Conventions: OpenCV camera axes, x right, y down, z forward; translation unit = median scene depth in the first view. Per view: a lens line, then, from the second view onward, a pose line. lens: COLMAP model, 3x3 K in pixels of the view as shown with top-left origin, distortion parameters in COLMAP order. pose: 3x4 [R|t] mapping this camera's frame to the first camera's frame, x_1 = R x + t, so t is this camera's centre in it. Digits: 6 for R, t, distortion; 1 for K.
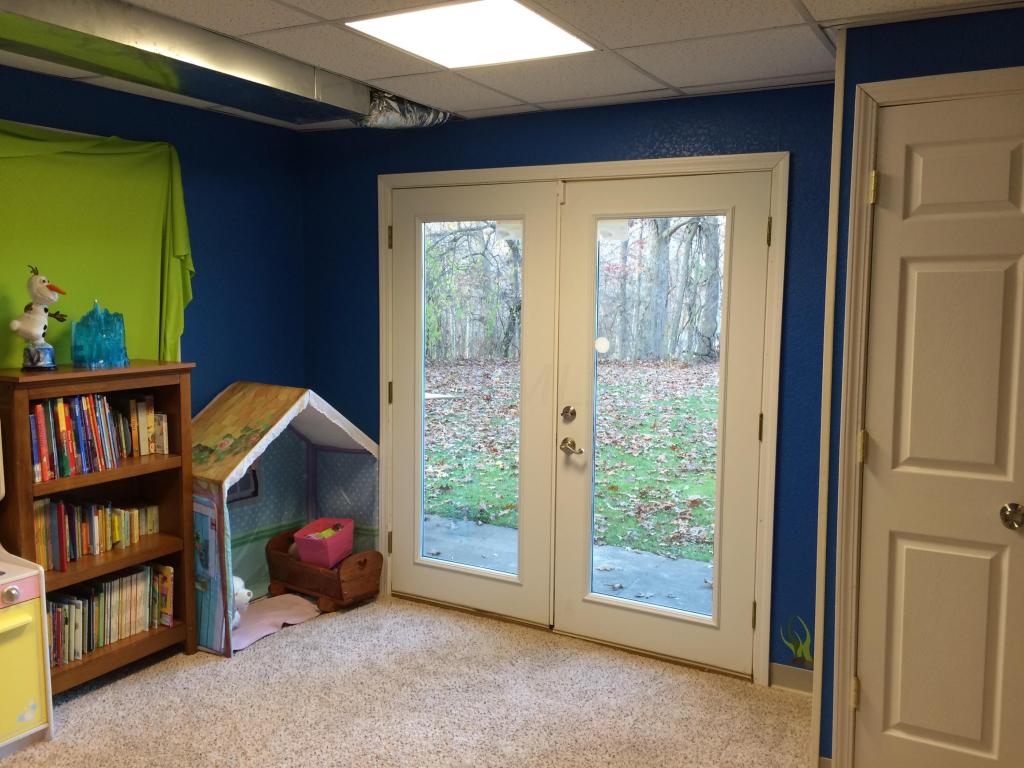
lens RADIAL K [[872.4, 0, 512.6], [0, 872.4, 382.7], [0, 0, 1]] dist [0.081495, -0.104164]
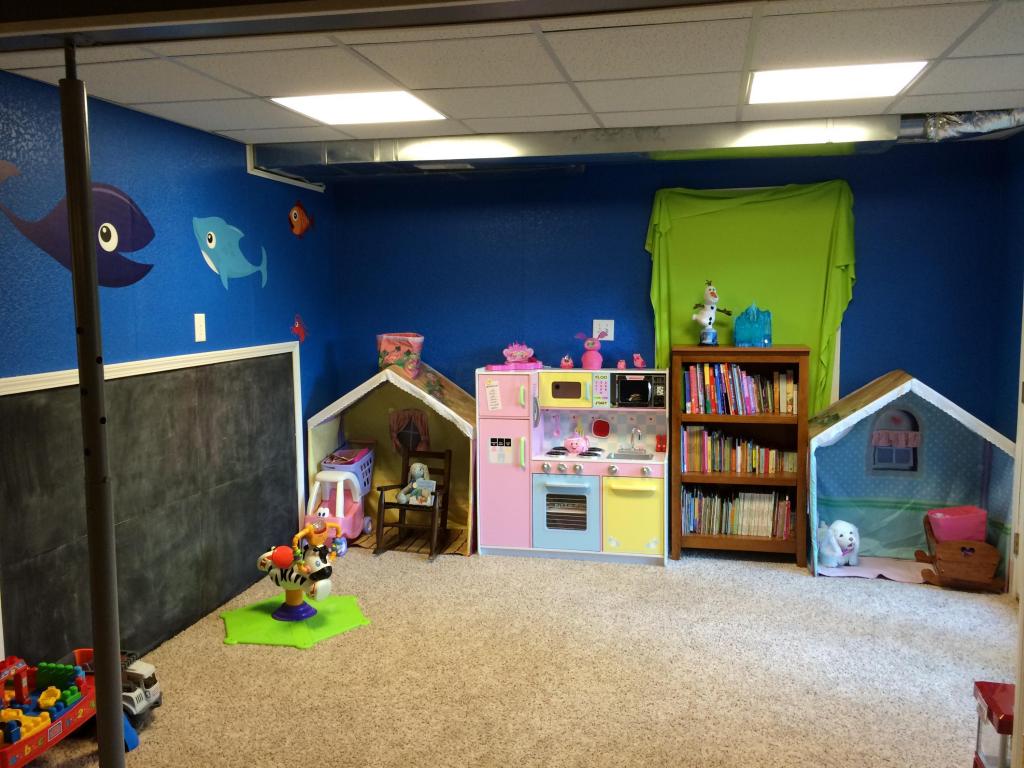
lens RADIAL K [[872.4, 0, 512.3], [0, 872.4, 382.2], [0, 0, 1]] dist [0.081495, -0.104164]
pose [[0.289655, 0.083709, -0.953464, 0.794997], [-0.087013, 0.994346, 0.060864, -0.012888], [0.953168, 0.065334, 0.295301, 0.189371]]
